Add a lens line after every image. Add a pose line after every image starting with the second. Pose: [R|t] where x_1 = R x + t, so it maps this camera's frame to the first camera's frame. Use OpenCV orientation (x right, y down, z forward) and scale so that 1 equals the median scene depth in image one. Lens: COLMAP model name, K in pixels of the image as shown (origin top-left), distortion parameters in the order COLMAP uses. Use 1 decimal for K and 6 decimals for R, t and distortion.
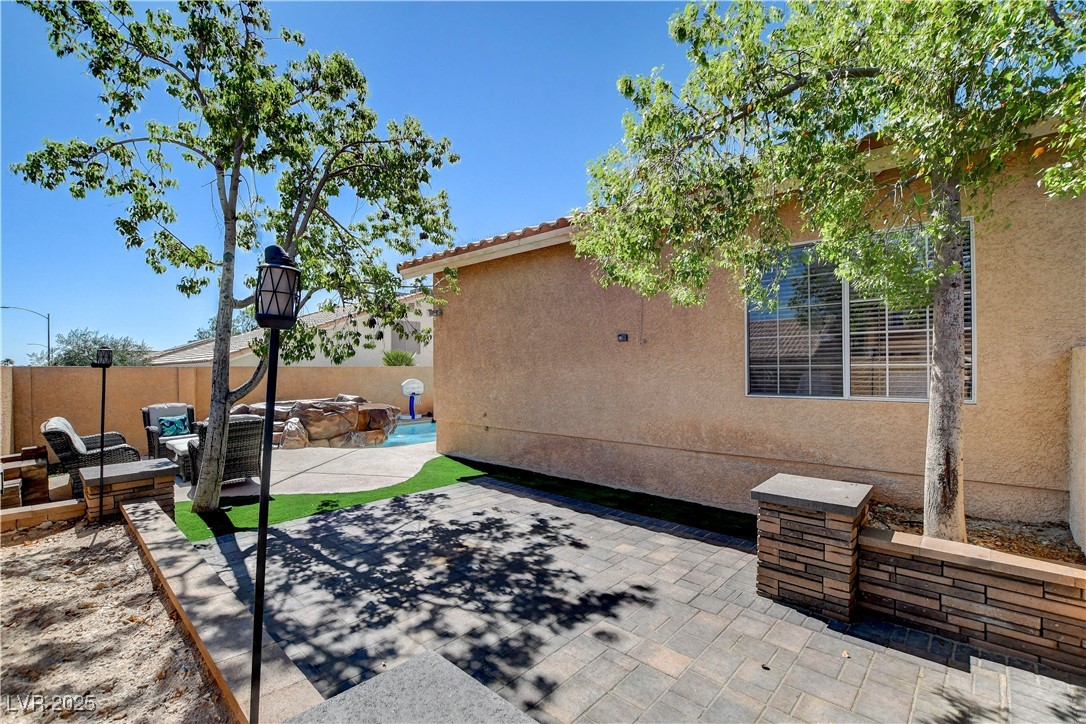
lens RADIAL K [[483.8, 0, 545.3], [0, 483.8, 367.1], [0, 0, 1]] dist [-0.026749, -0.000269]
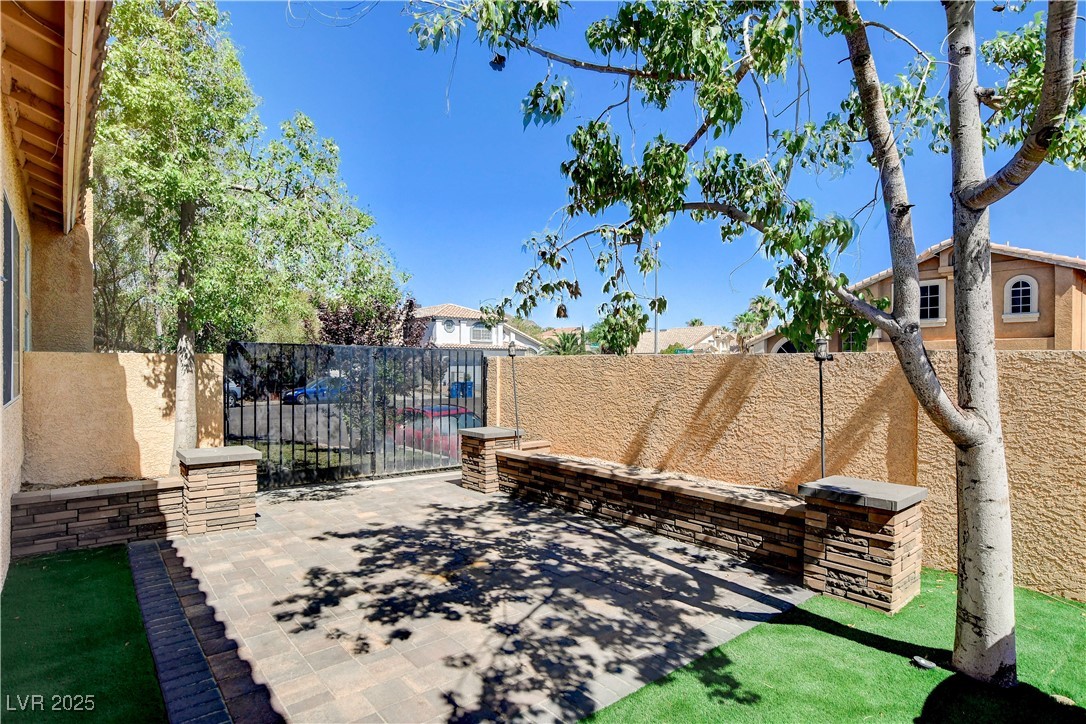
lens RADIAL K [[566.3, 0, 545.6], [0, 566.3, 367.8], [0, 0, 1]] dist [-0.019437, 0.000302]
pose [[-0.993323, 0.007602, 0.115113, -0.406092], [0.008192, 0.999956, 0.004651, 0.005333], [-0.115073, 0.005563, -0.993341, 1.750911]]
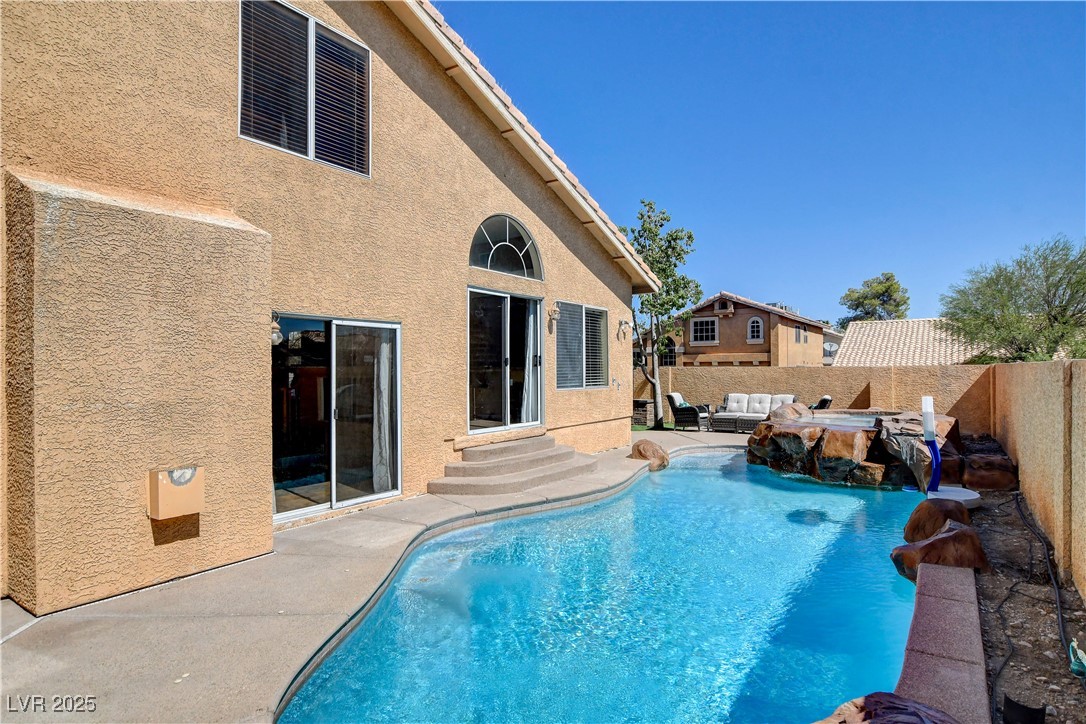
lens RADIAL K [[590.1, 0, 546.0], [0, 590.1, 366.8], [0, 0, 1]] dist [-0.020355, 0.002745]
pose [[-0.989436, 0.012756, -0.144405, 0.317110], [0.013239, 0.999910, -0.002380, -0.011218], [0.144361, -0.004267, -0.989516, 4.341372]]
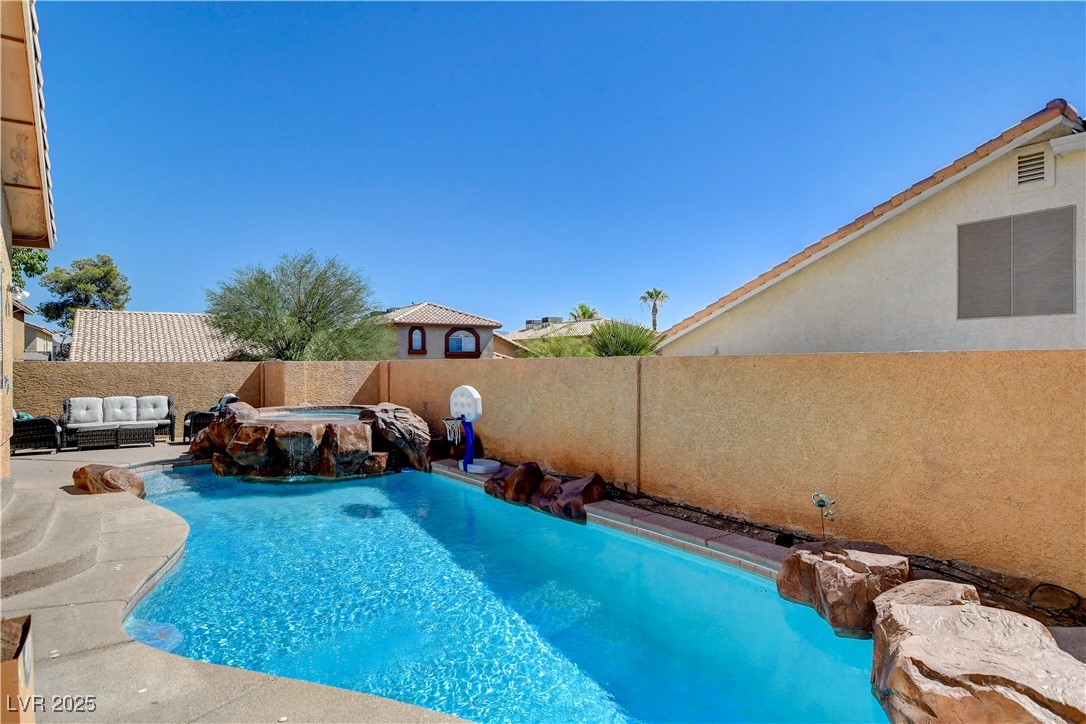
lens RADIAL K [[650.0, 0, 543.0], [0, 650.0, 362.0], [0, 0, 1]] dist [-0.000454, 0.001660]
pose [[-0.223297, 0.005111, -0.974737, 1.017496], [0.003544, 0.999984, 0.004431, -0.008944], [0.974744, -0.002465, -0.223312, 3.709087]]
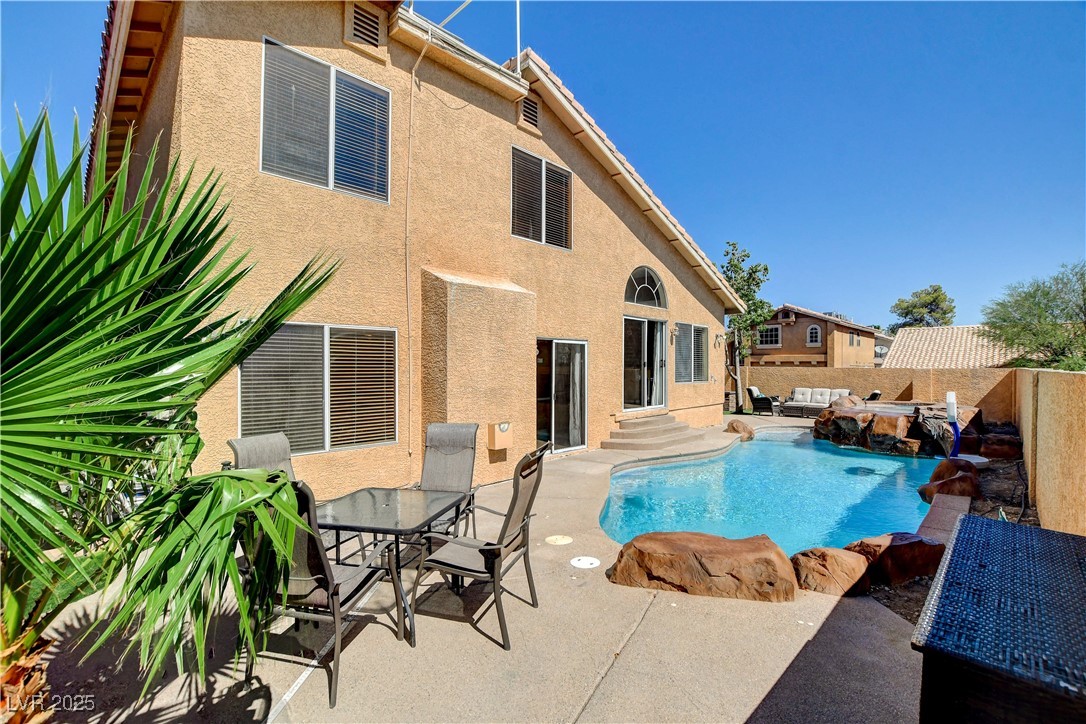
lens RADIAL K [[483.8, 0, 545.3], [0, 483.8, 367.1], [0, 0, 1]] dist [-0.026749, -0.000269]
pose [[-0.999833, 0.005616, 0.017362, 0.599606], [0.005689, 0.999975, 0.004154, -0.032340], [-0.017338, 0.004252, -0.999841, 4.767857]]
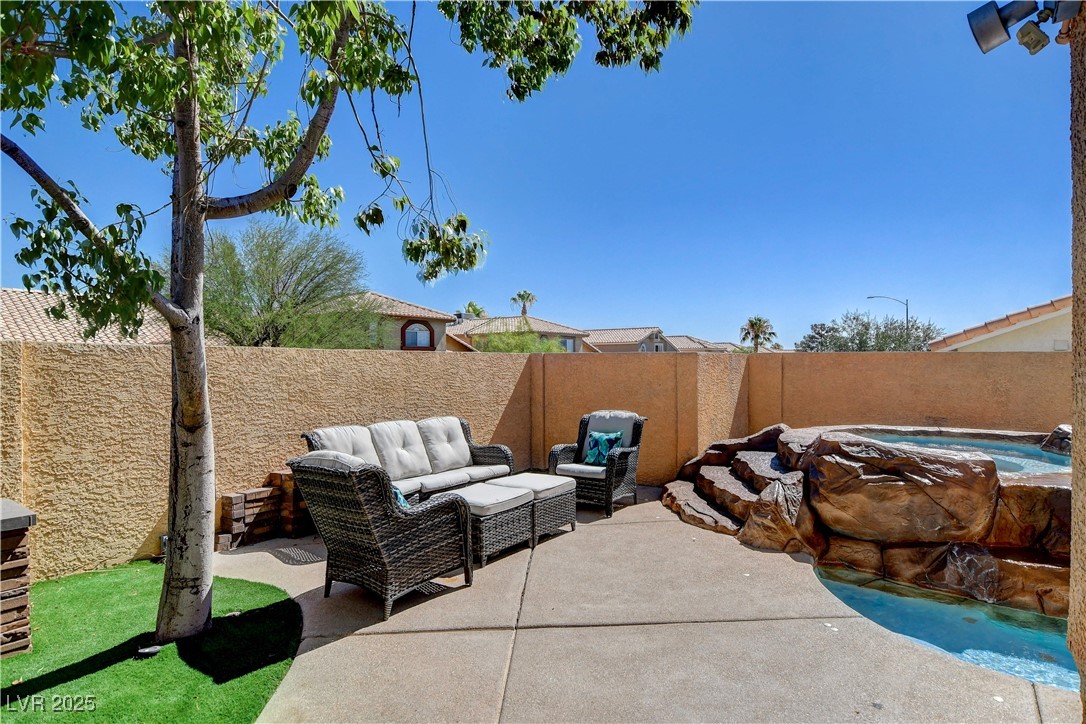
lens RADIAL K [[575.0, 0, 543.0], [0, 575.0, 362.0], [0, 0, 1]] dist [-0.018858, 0.000552]
pose [[0.105771, 0.009281, -0.994347, -0.088906], [-0.002284, 0.999956, 0.009091, 0.009511], [0.994388, 0.001310, 0.105788, 1.470112]]
